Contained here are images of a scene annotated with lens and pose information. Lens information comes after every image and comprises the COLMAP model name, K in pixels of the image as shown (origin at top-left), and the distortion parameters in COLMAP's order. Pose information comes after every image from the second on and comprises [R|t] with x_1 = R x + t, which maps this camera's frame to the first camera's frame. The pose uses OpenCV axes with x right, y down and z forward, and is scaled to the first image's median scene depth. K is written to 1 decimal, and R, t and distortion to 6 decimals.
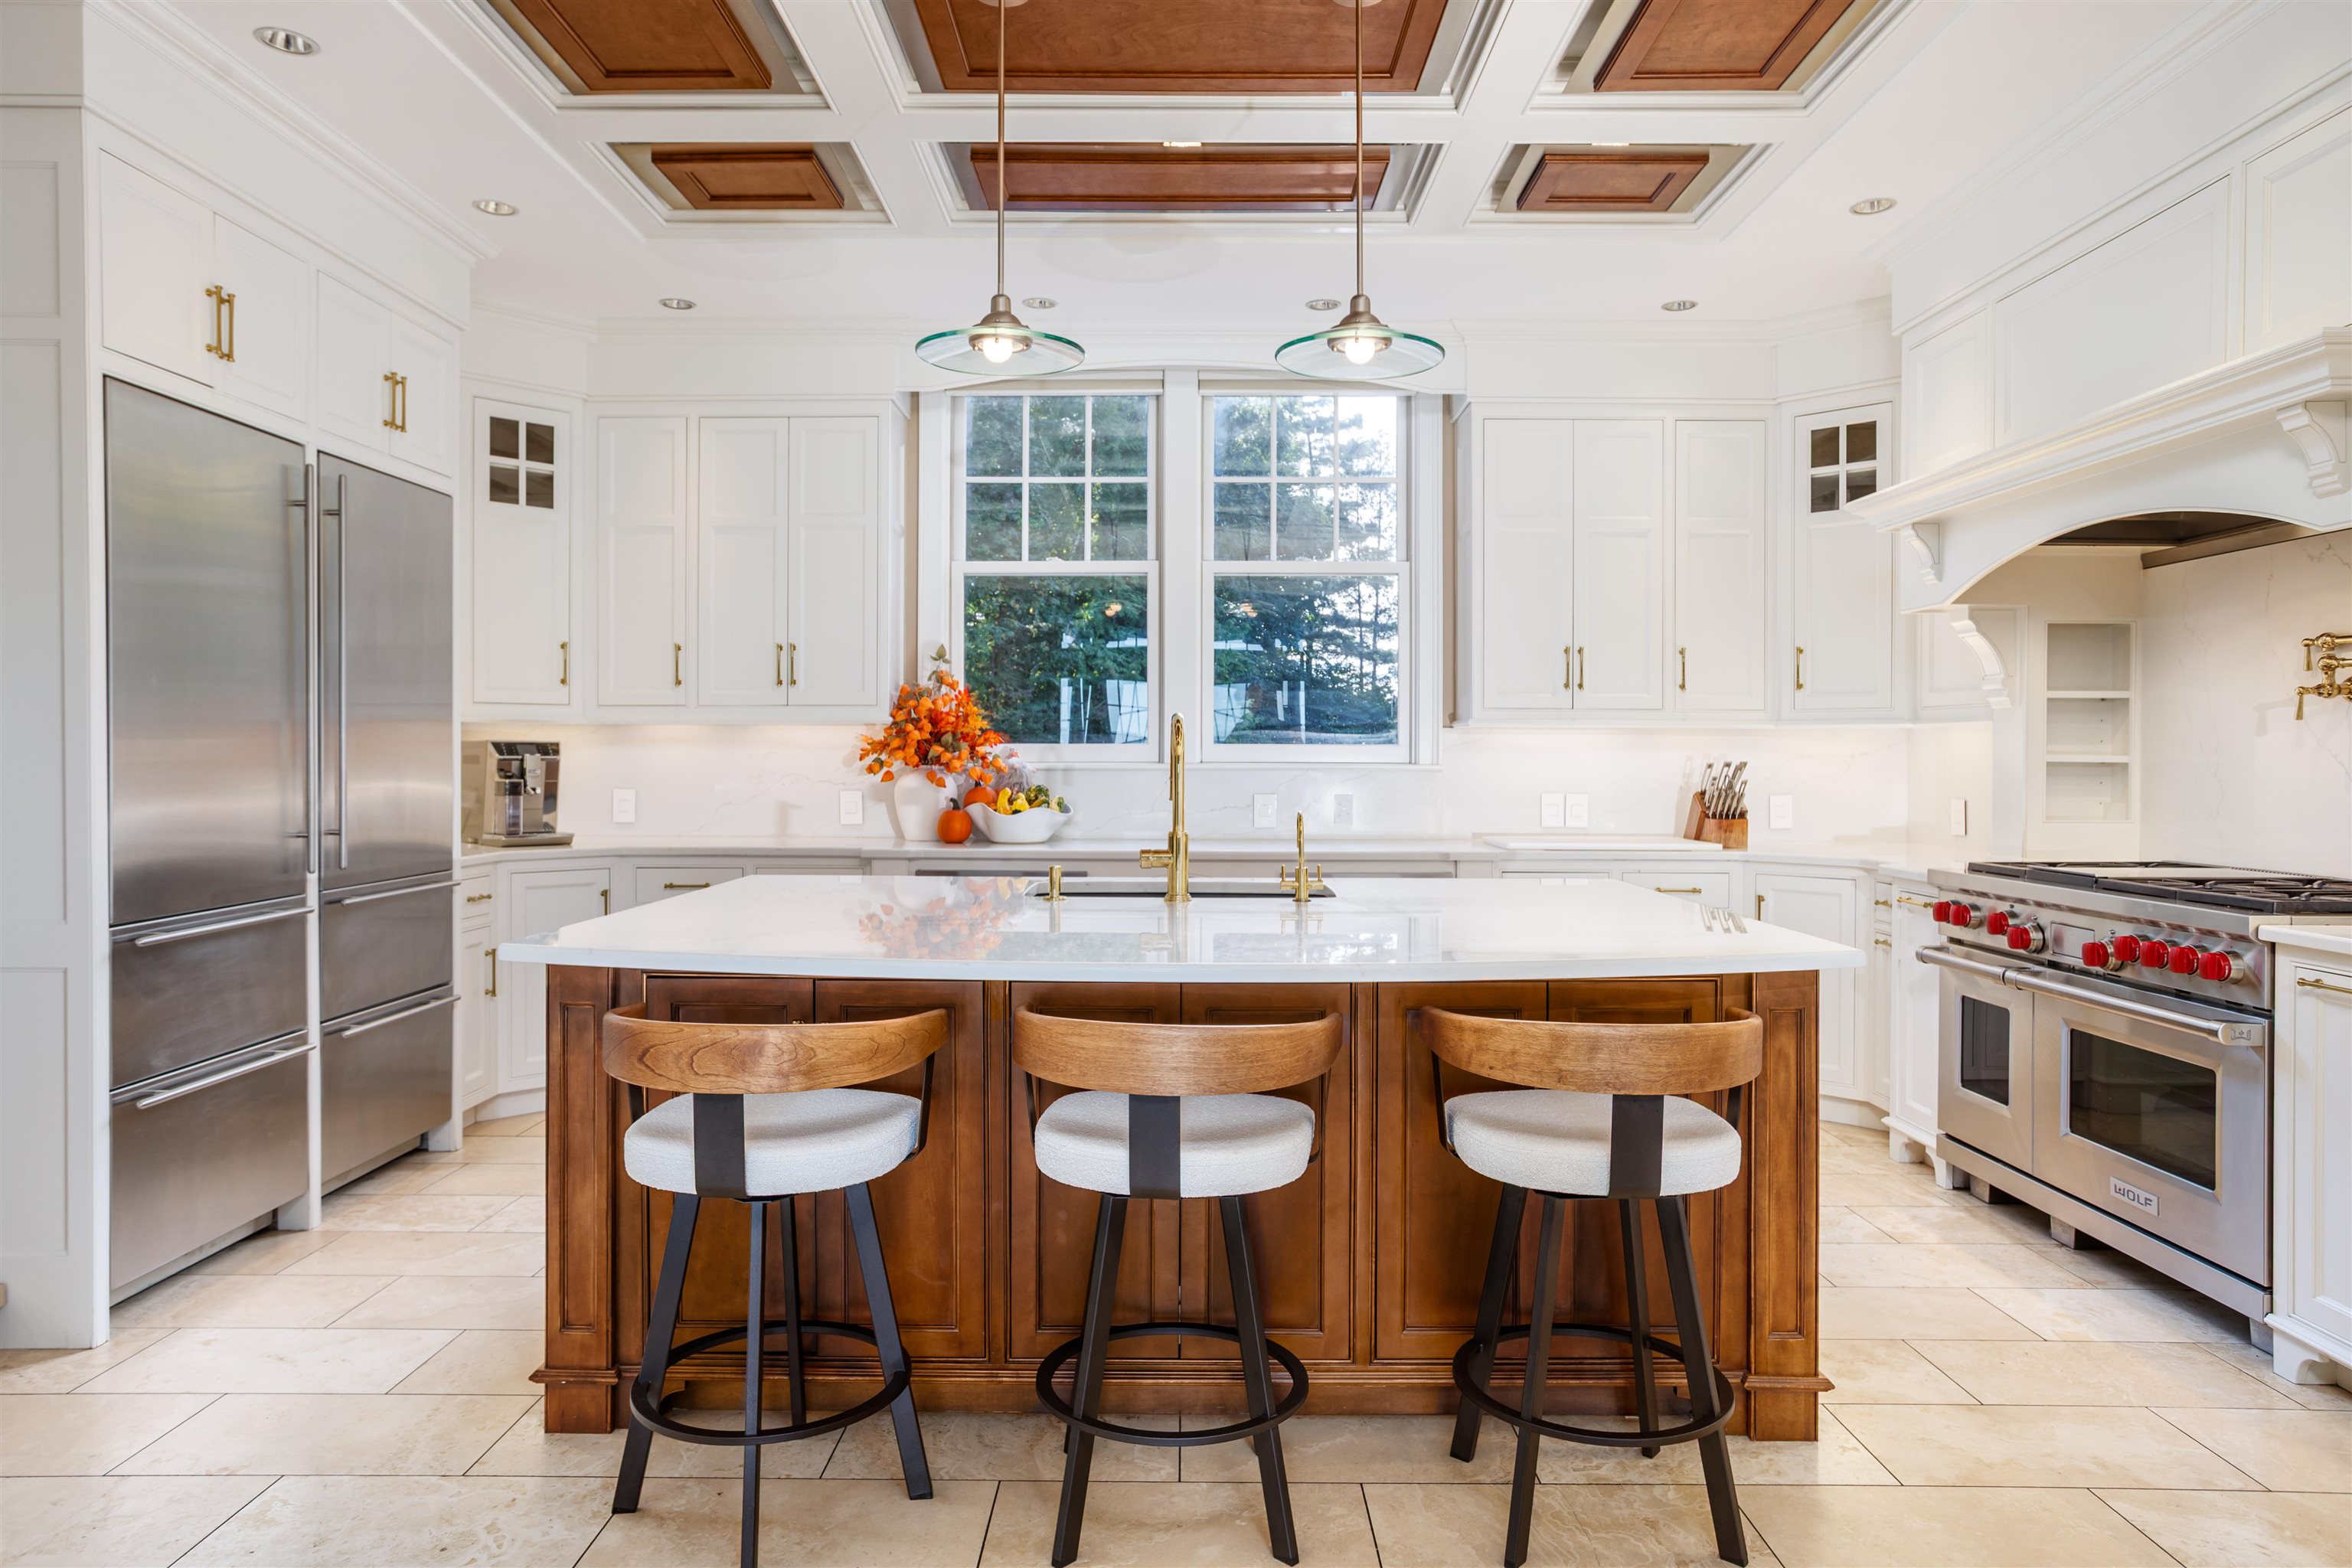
lens RADIAL K [[1434.7, 0, 1162.2], [0, 1434.7, 787.4], [0, 0, 1]] dist [-0.031320, 0.000303]
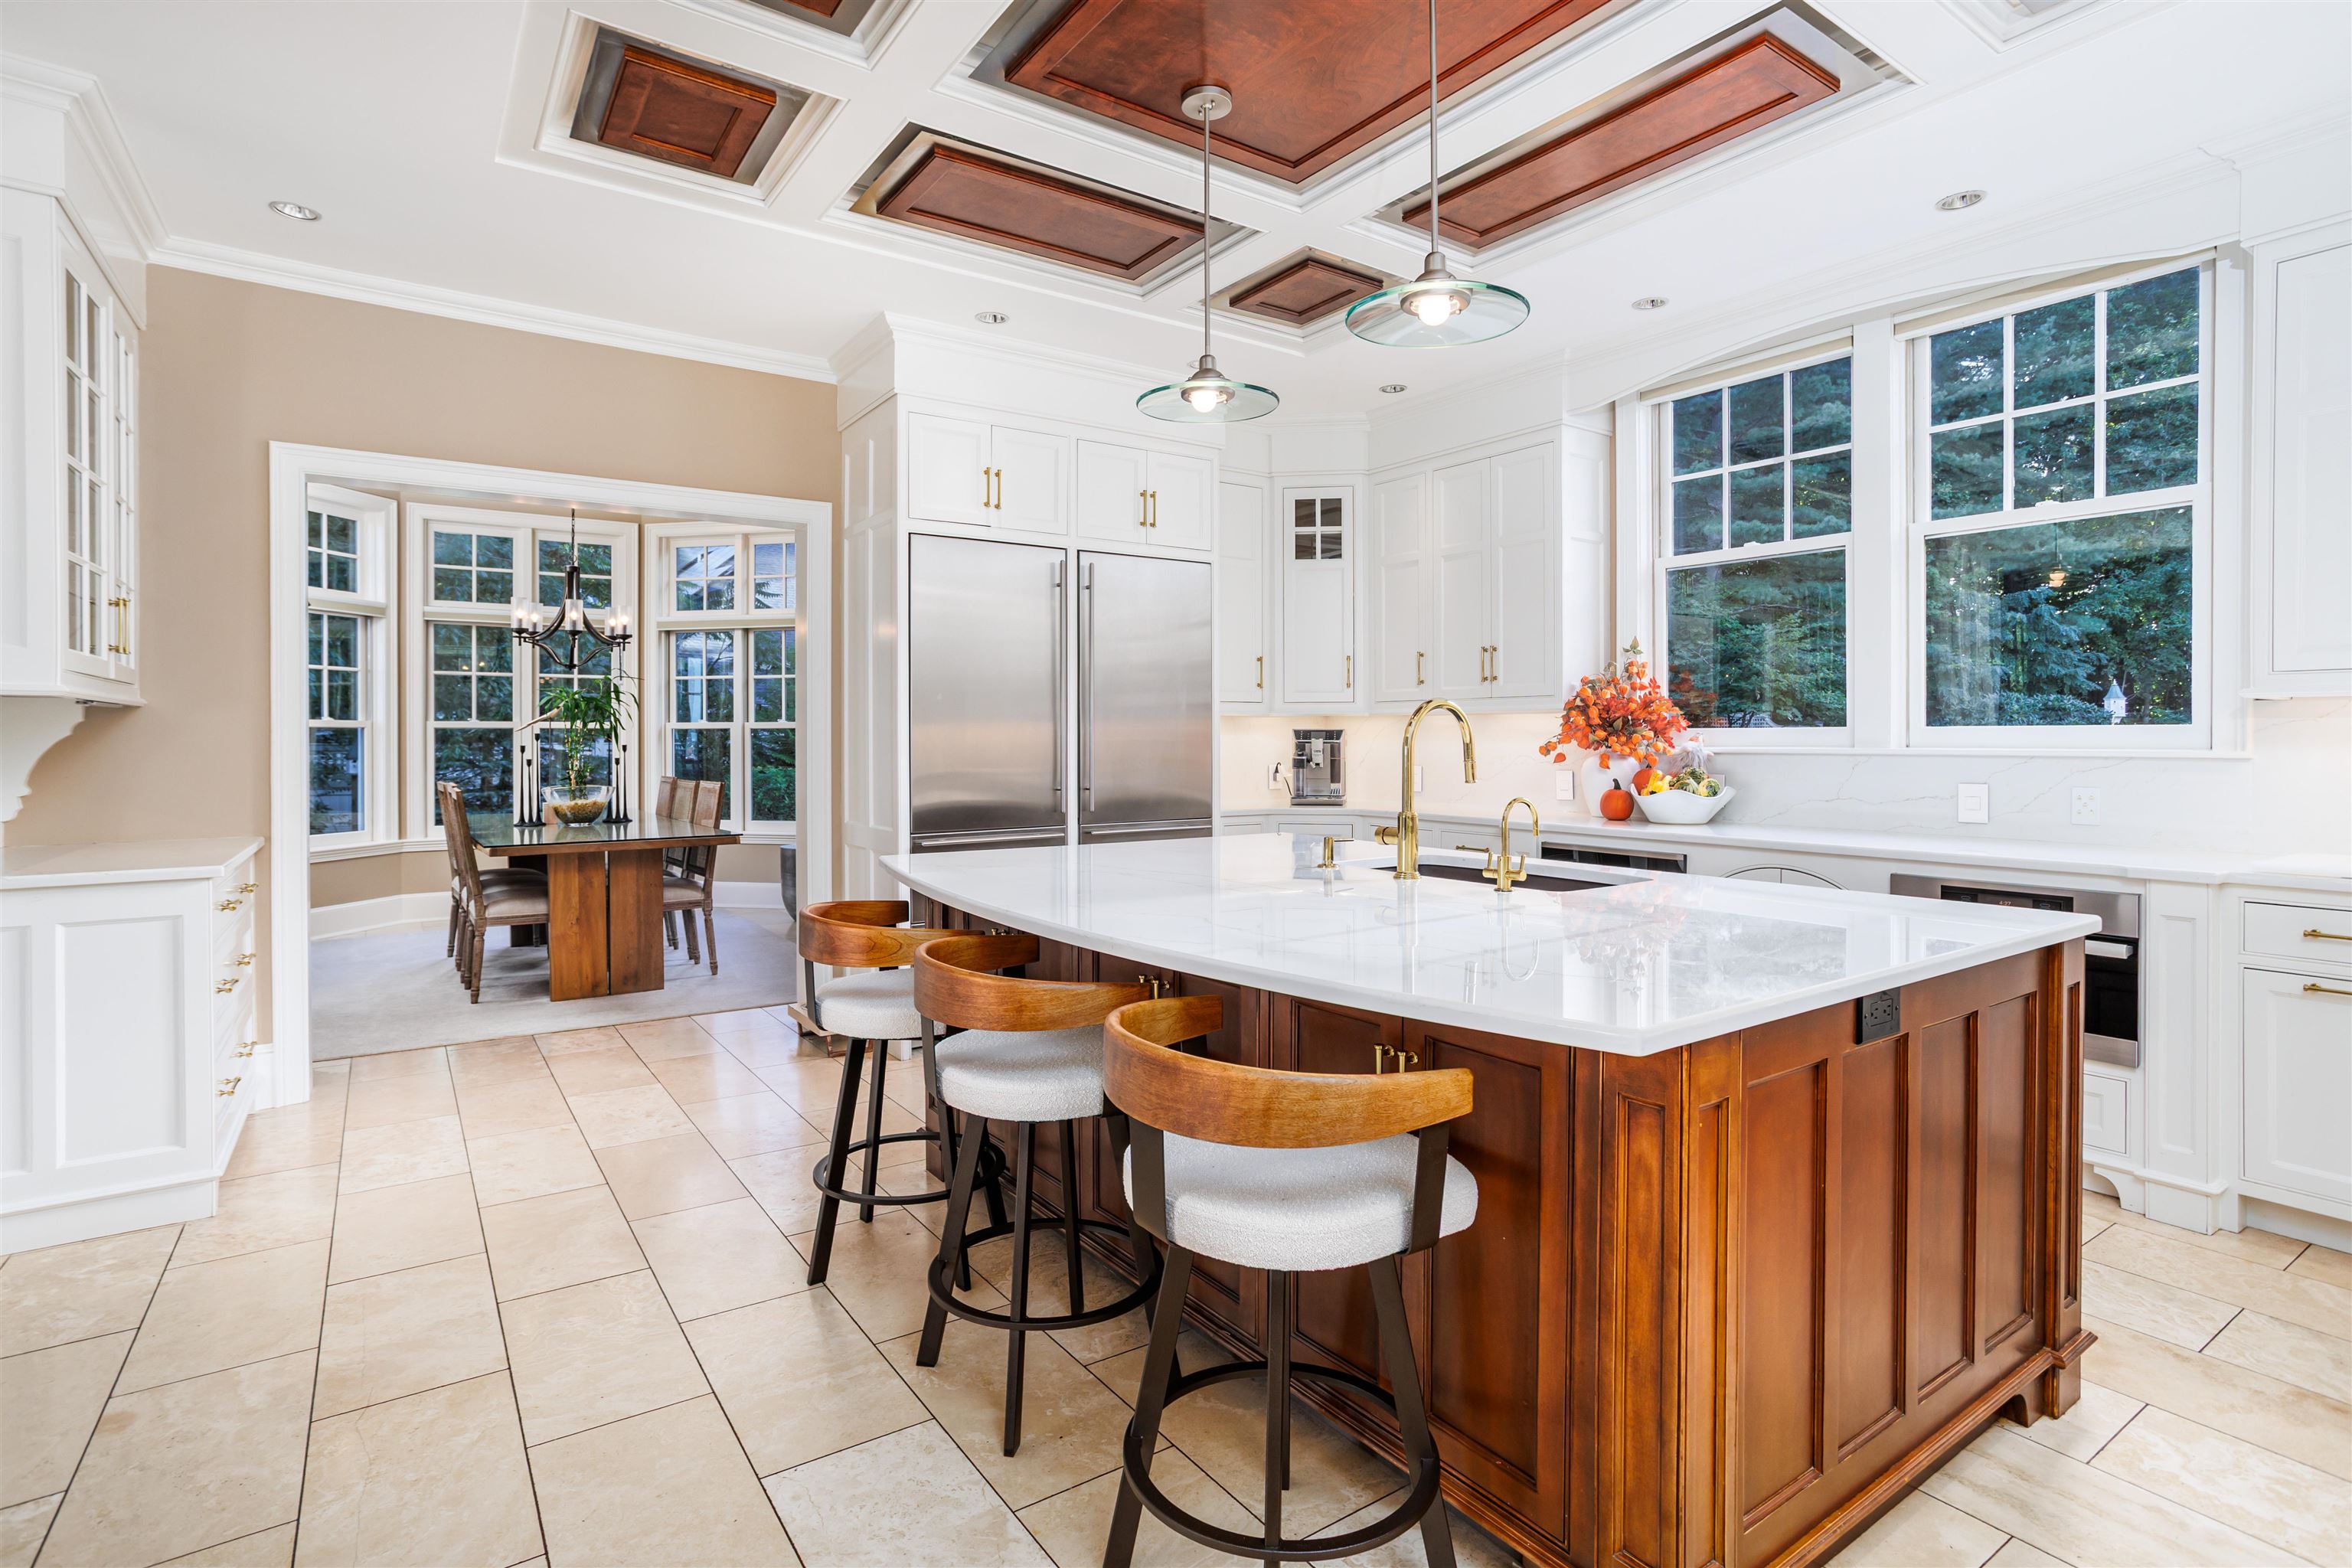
lens RADIAL K [[1144.3, 0, 1180.9], [0, 1144.3, 748.2], [0, 0, 1]] dist [-0.042817, 0.000311]
pose [[0.580205, 0.005152, -0.814454, 0.374706], [-0.021269, 0.999735, -0.008828, -0.001664], [0.814192, 0.022445, 0.580161, 0.249062]]
